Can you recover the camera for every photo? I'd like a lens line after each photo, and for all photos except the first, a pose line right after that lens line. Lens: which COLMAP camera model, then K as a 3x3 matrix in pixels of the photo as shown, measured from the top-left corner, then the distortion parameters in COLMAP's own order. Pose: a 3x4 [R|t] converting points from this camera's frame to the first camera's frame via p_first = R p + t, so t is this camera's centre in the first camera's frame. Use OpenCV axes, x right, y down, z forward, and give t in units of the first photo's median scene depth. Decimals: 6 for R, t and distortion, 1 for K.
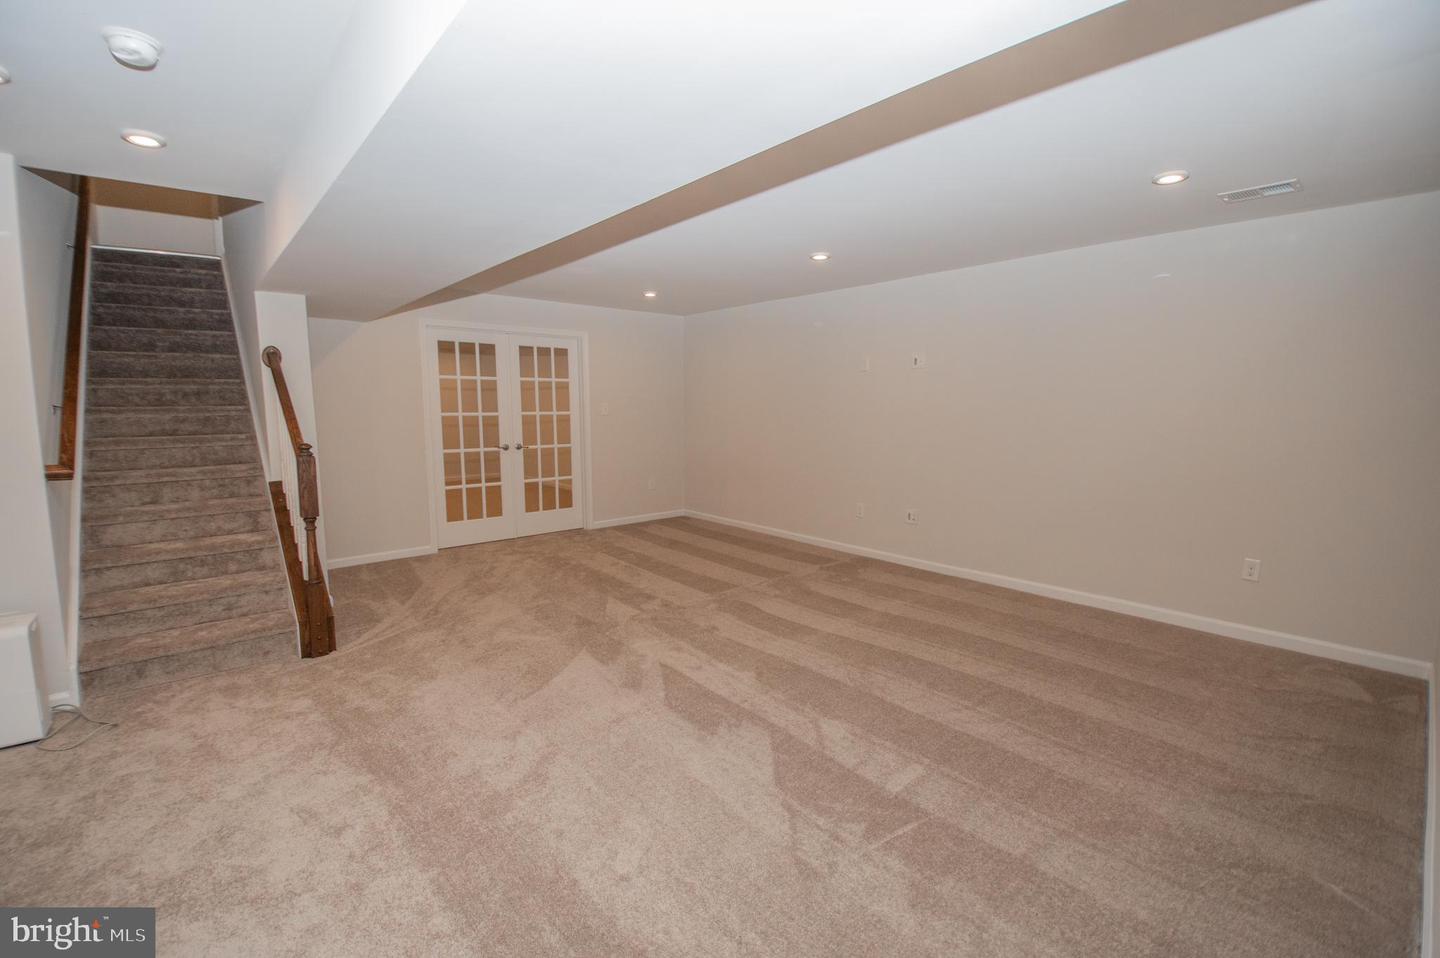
lens RADIAL K [[638.1, 0, 720.0], [0, 638.1, 479.0], [0, 0, 1]] dist [-0.001123, -0.000421]
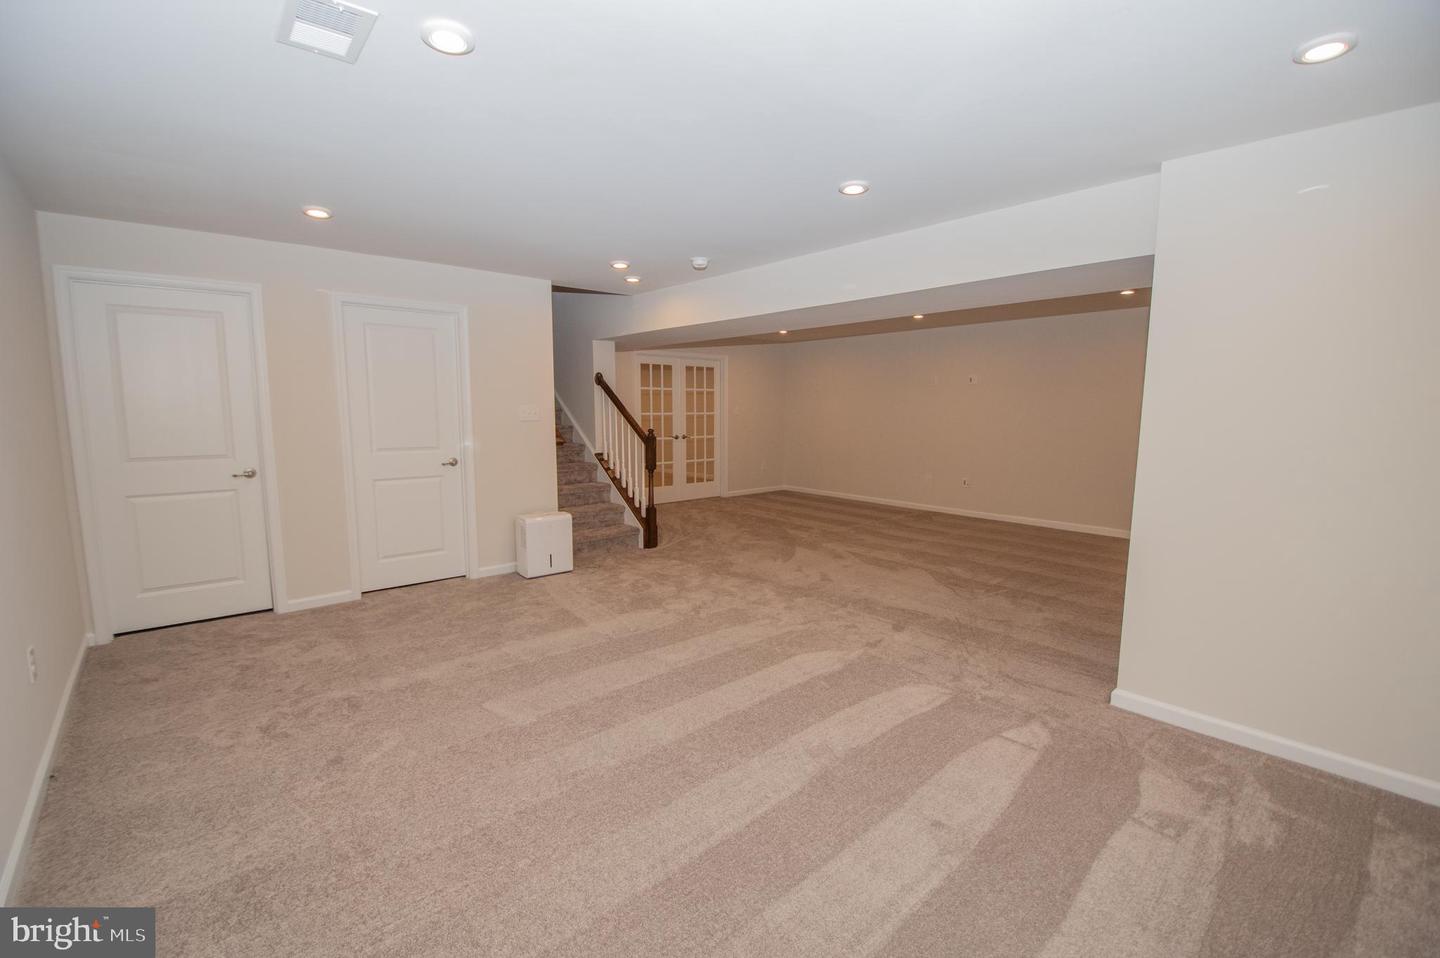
lens RADIAL K [[641.4, 0, 720.0], [0, 641.4, 479.0], [0, 0, 1]] dist [-0.040208, -0.000023]
pose [[0.999981, -0.000901, 0.006114, -0.251826], [0.000955, 0.999961, -0.008836, 0.056852], [-0.006105, 0.008842, 0.999942, -0.438333]]
